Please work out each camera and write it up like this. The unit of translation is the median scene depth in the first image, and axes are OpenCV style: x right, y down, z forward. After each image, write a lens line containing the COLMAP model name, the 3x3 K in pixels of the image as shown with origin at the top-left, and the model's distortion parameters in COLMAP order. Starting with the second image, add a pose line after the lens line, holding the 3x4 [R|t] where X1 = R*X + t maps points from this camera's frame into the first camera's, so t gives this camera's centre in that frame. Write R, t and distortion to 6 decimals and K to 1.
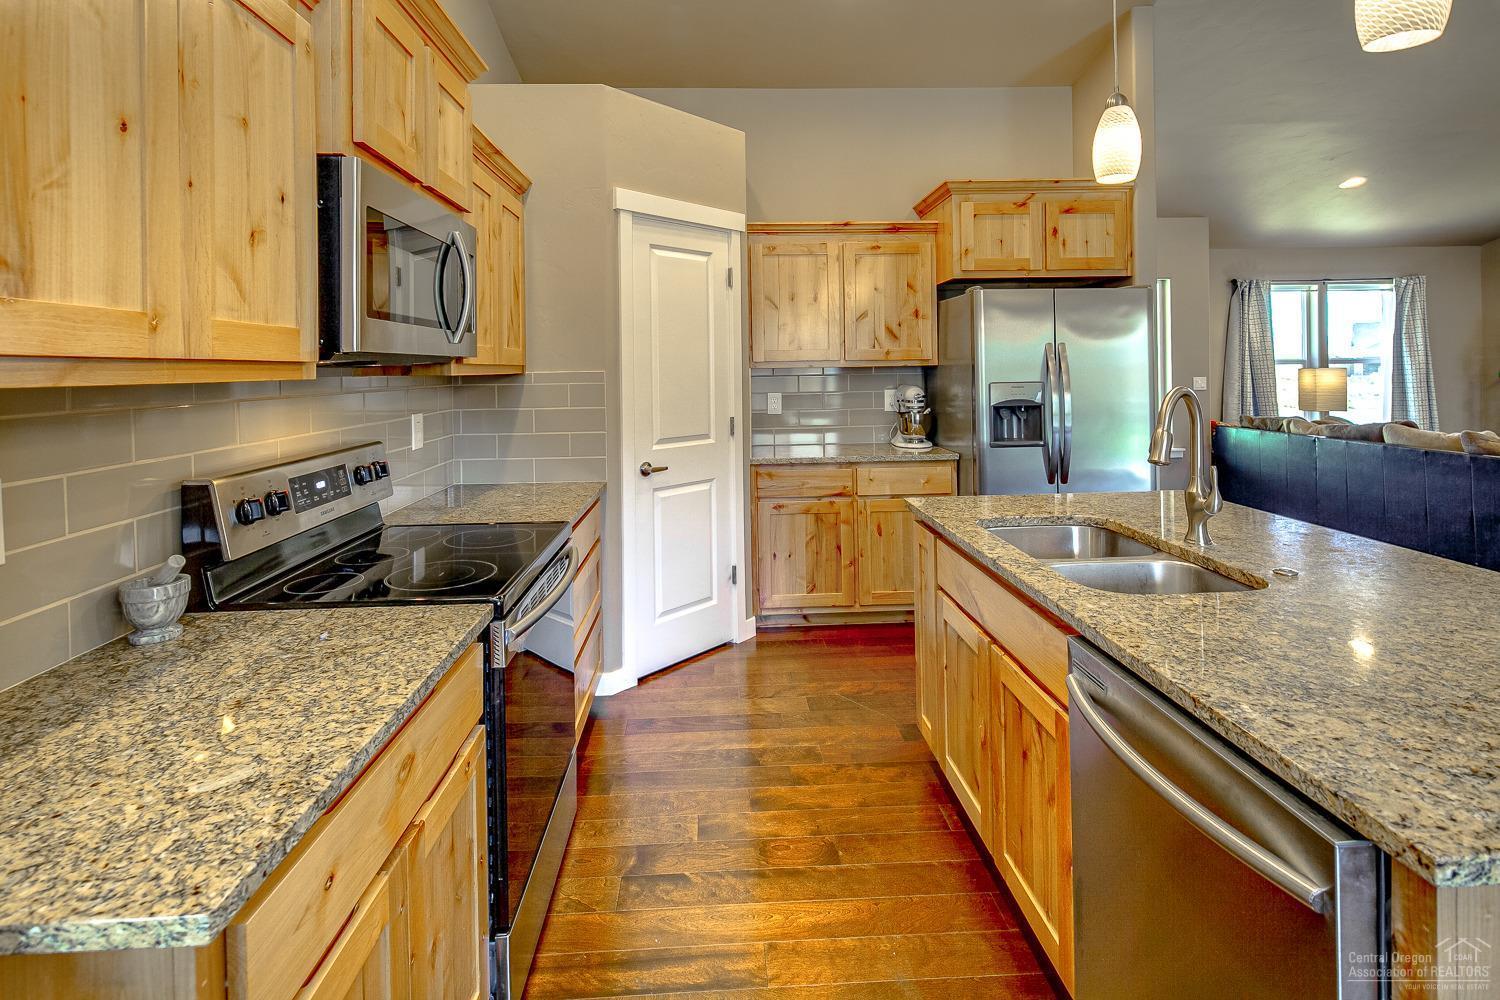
lens RADIAL K [[721.9, 0, 738.3], [0, 721.9, 371.0], [0, 0, 1]] dist [-0.003932, -0.003848]
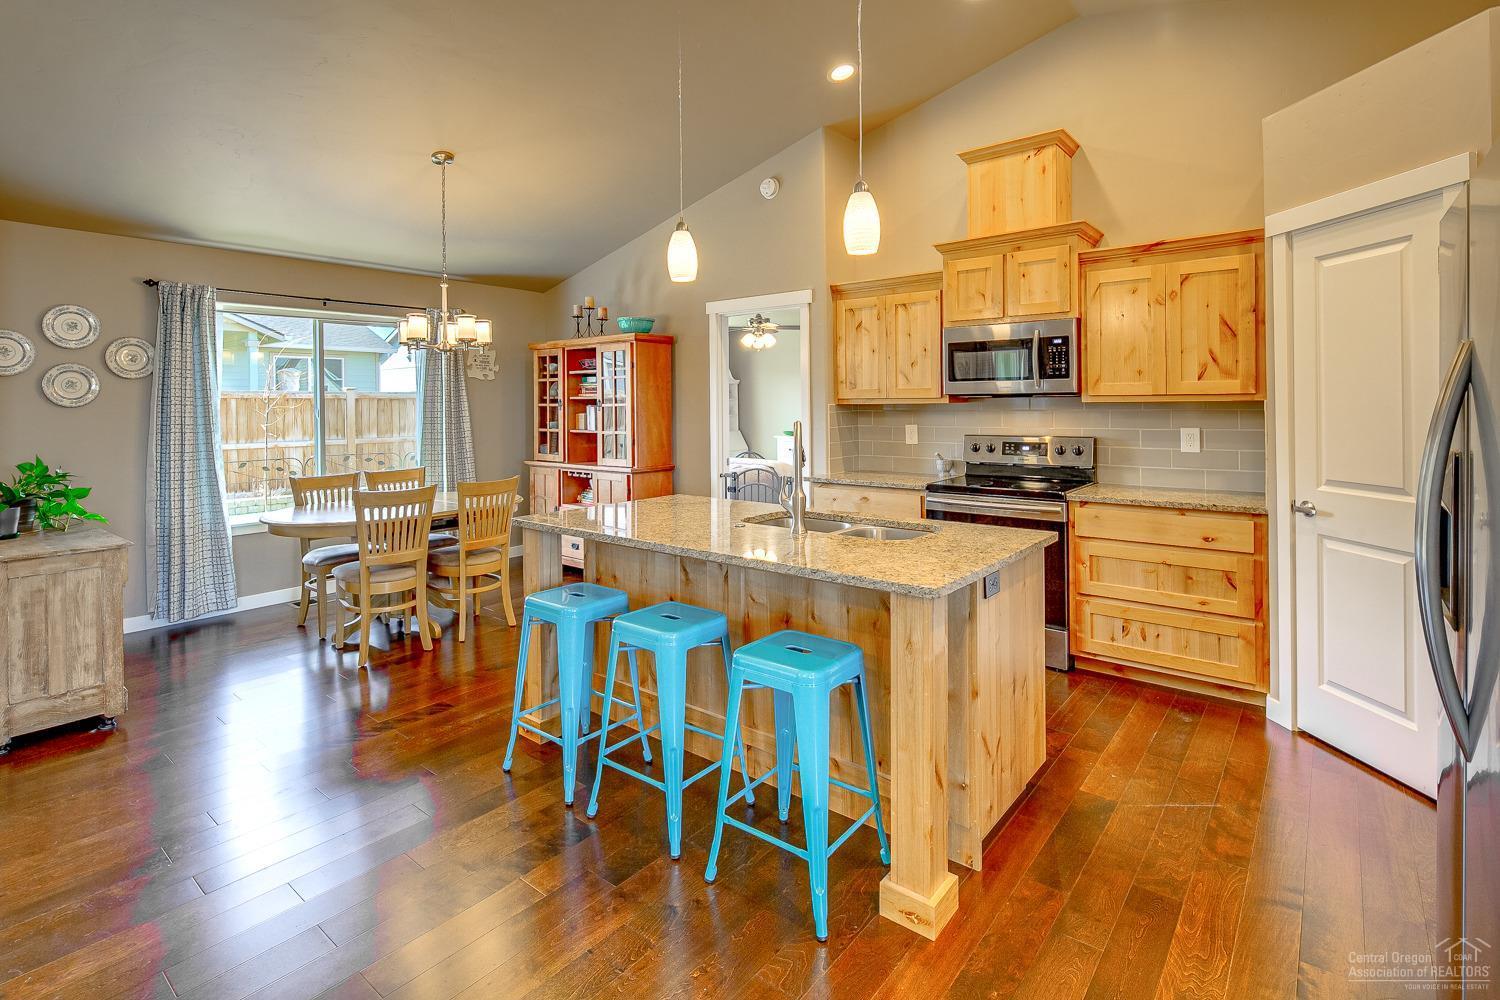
lens RADIAL K [[721.9, 0, 750.9], [0, 721.9, 404.3], [0, 0, 1]] dist [-0.003932, -0.003848]
pose [[-0.656502, 0.023031, -0.753973, 0.932574], [0.016054, 0.999734, 0.016559, -0.019636], [0.754154, -0.001233, -0.656697, 0.980913]]
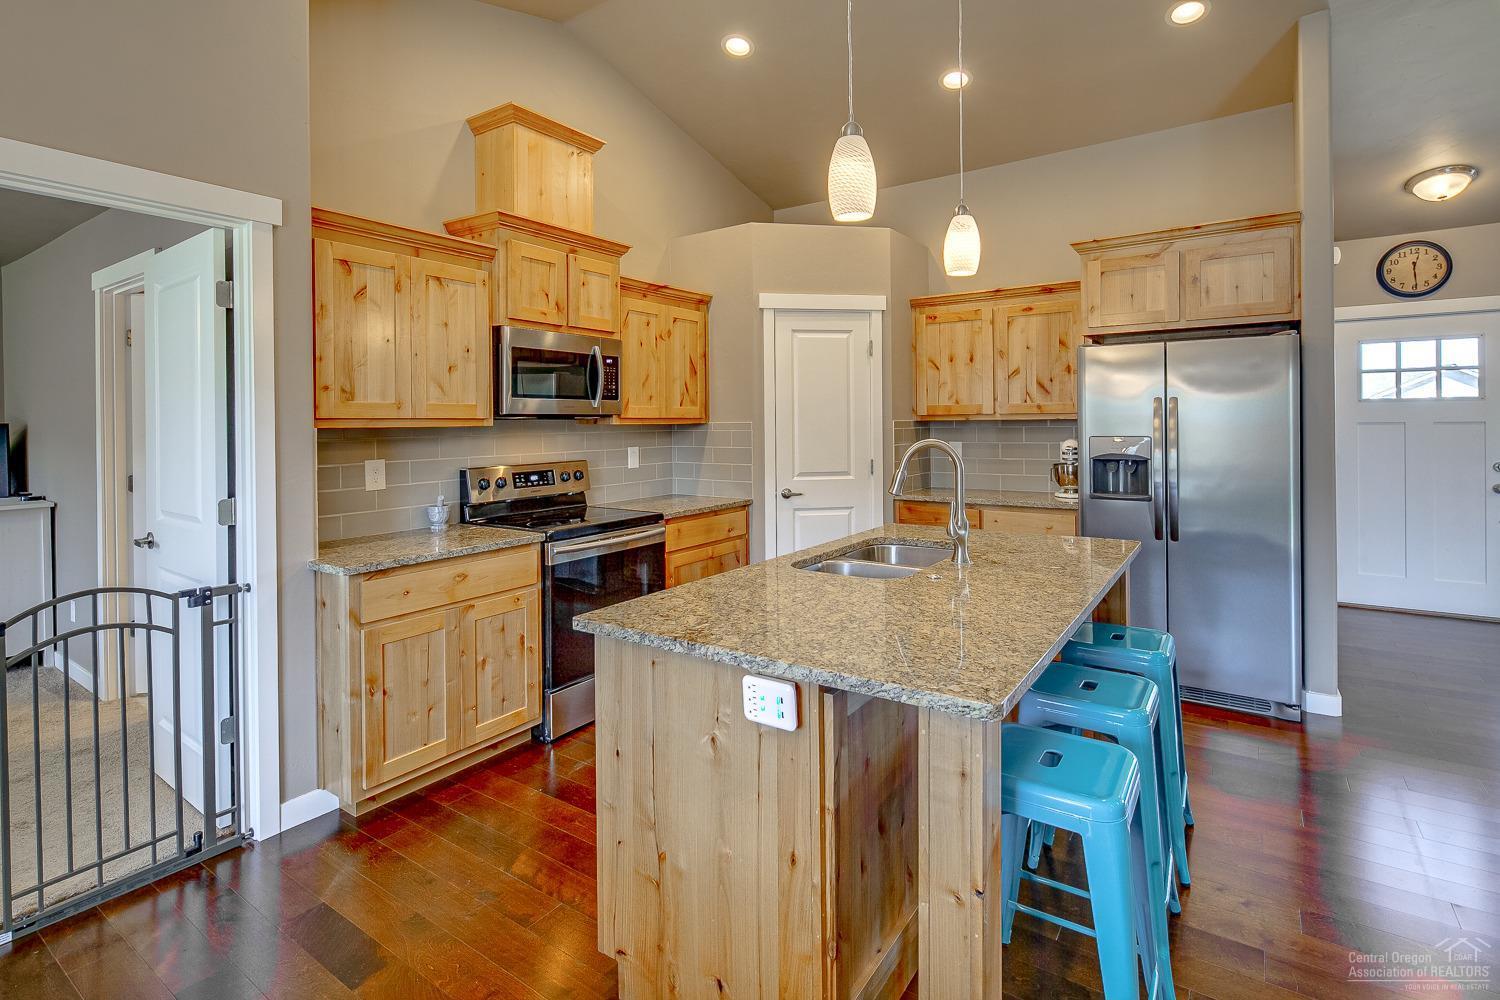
lens RADIAL K [[721.9, 0, 736.5], [0, 721.9, 419.5], [0, 0, 1]] dist [-0.003932, -0.003848]
pose [[0.795859, 0.004959, -0.605462, 0.578477], [-0.005283, 0.999985, 0.001245, -0.006147], [0.605459, 0.002208, 0.795873, -0.141175]]
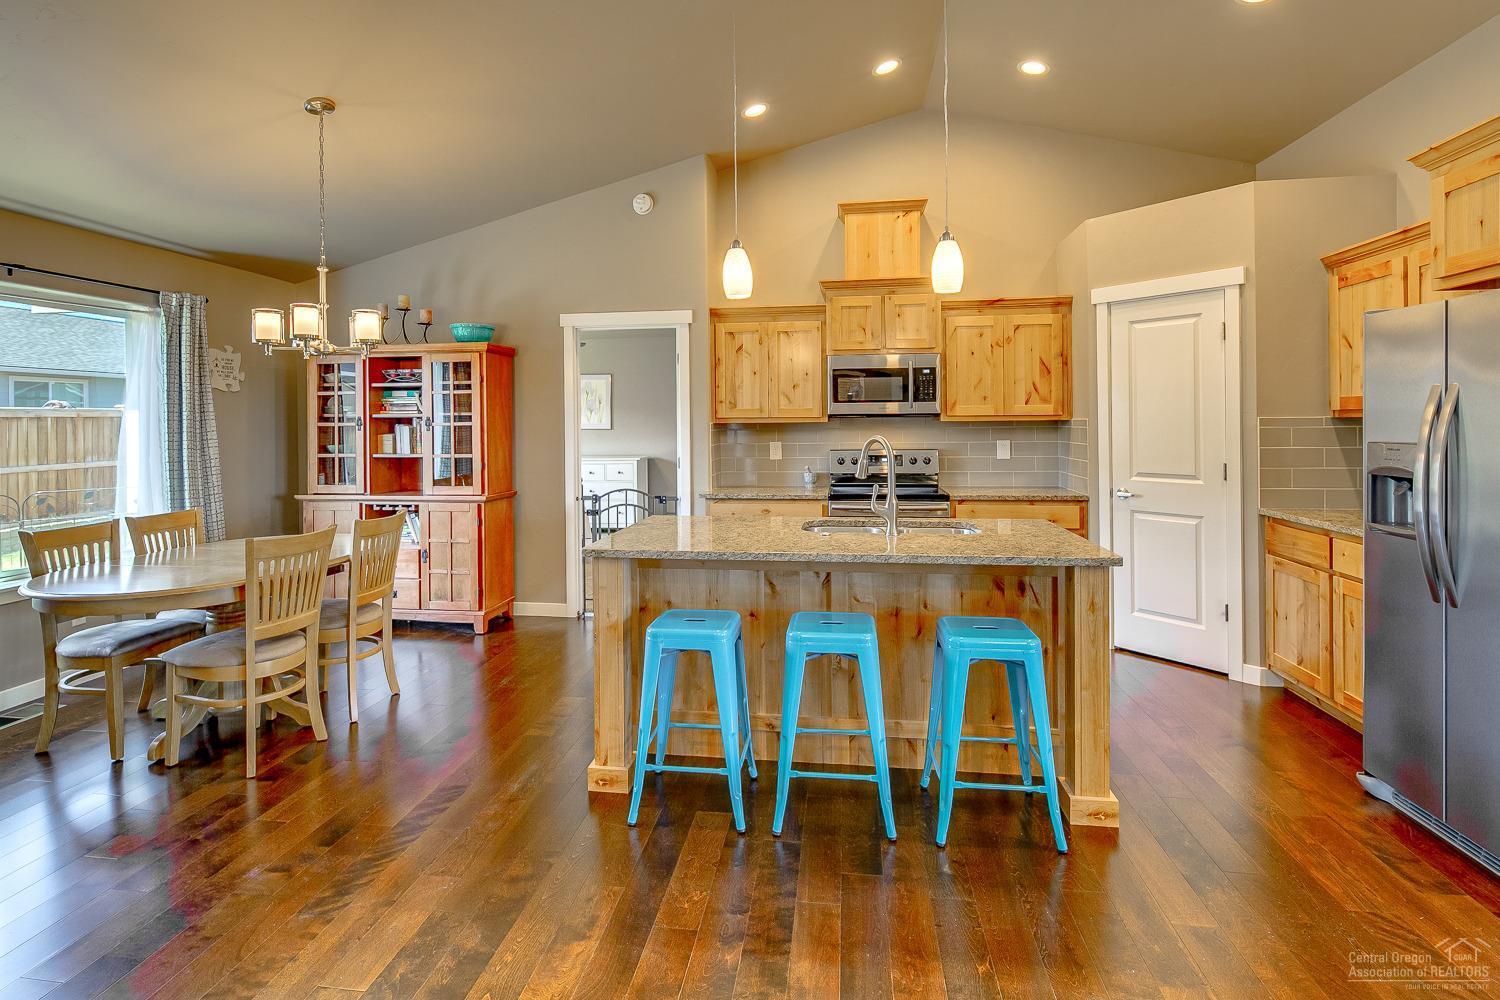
lens RADIAL K [[721.9, 0, 754.0], [0, 721.9, 423.5], [0, 0, 1]] dist [-0.003932, -0.003848]
pose [[-0.172190, 0.019787, -0.984865, 1.187356], [0.006286, 0.999800, 0.018988, -0.019667], [0.985044, -0.002922, -0.172280, 0.516960]]
